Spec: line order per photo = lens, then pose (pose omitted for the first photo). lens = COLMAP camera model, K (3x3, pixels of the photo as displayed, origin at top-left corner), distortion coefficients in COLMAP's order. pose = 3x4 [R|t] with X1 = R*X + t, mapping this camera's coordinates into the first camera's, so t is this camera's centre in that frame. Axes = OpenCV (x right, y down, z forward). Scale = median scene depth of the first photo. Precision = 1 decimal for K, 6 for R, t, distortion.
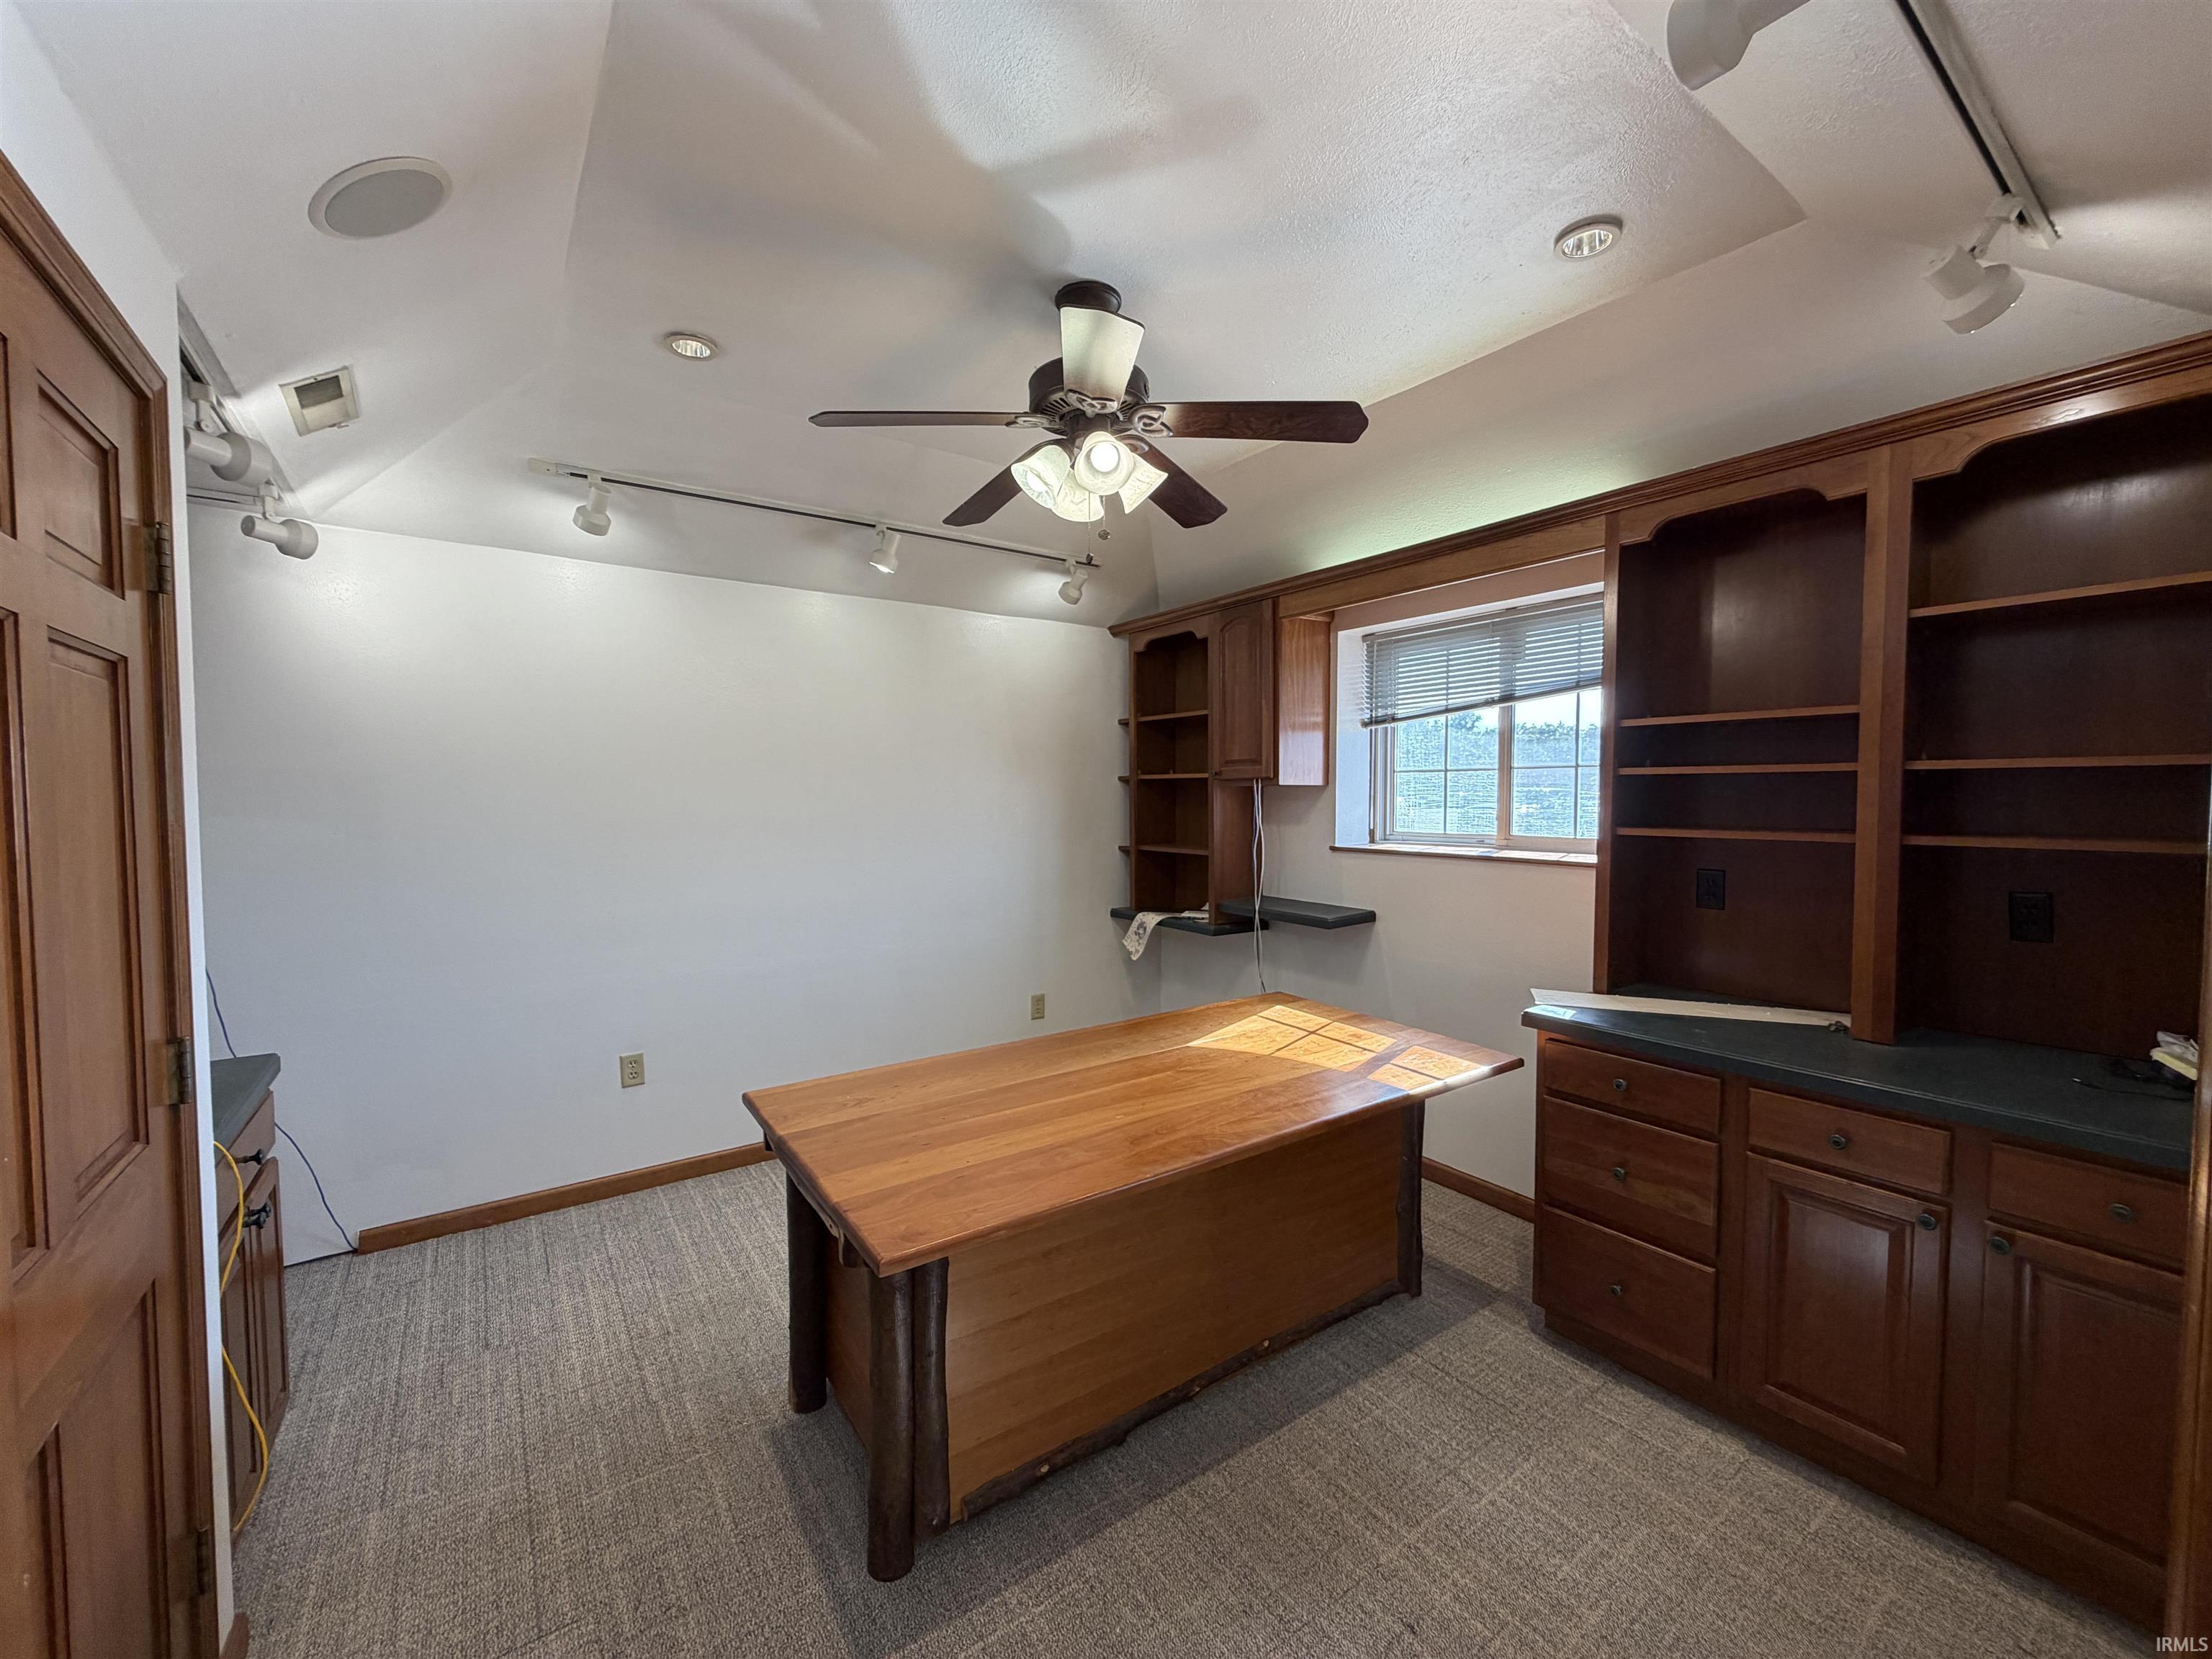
lens RADIAL K [[888.3, 0, 1098.6], [0, 888.3, 833.2], [0, 0, 1]] dist [0.000231, -0.000224]
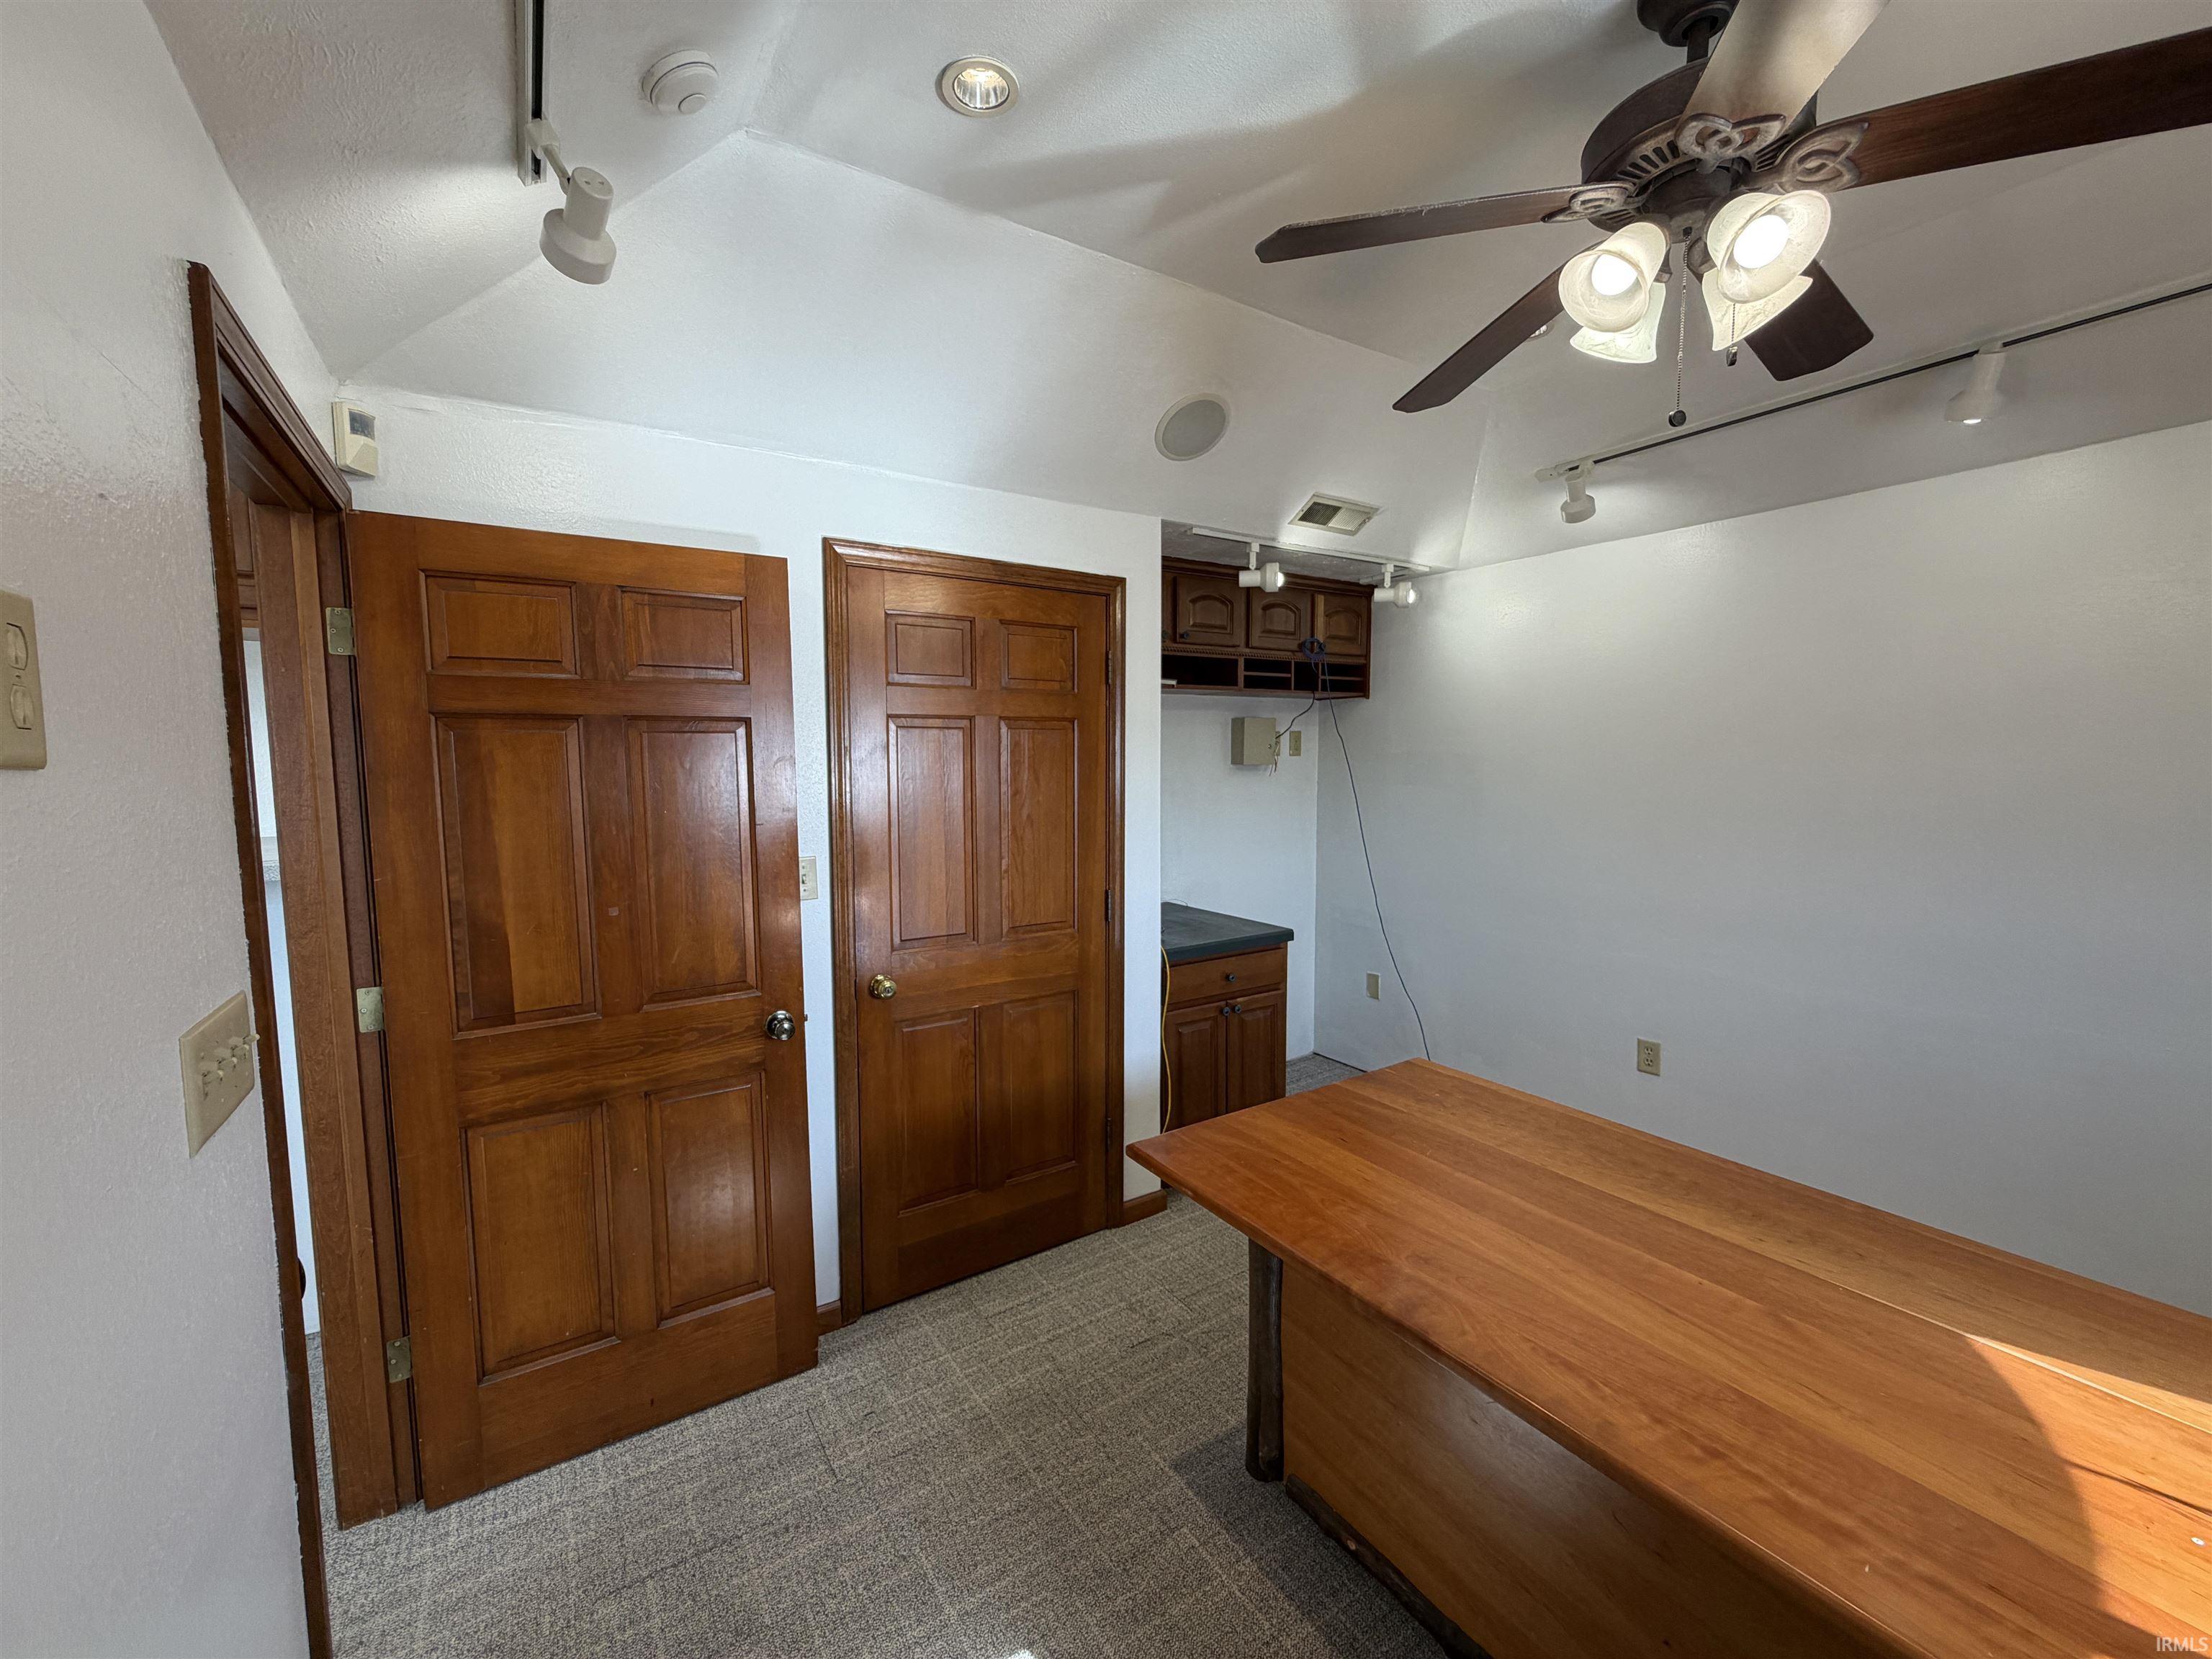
lens RADIAL K [[888.3, 0, 1096.0], [0, 888.3, 831.2], [0, 0, 1]] dist [0.000231, -0.000224]
pose [[-0.049542, 0.086111, -0.995053, 0.653337], [-0.036530, 0.995454, 0.087965, -0.060711], [0.998104, 0.040707, -0.046171, 0.628267]]
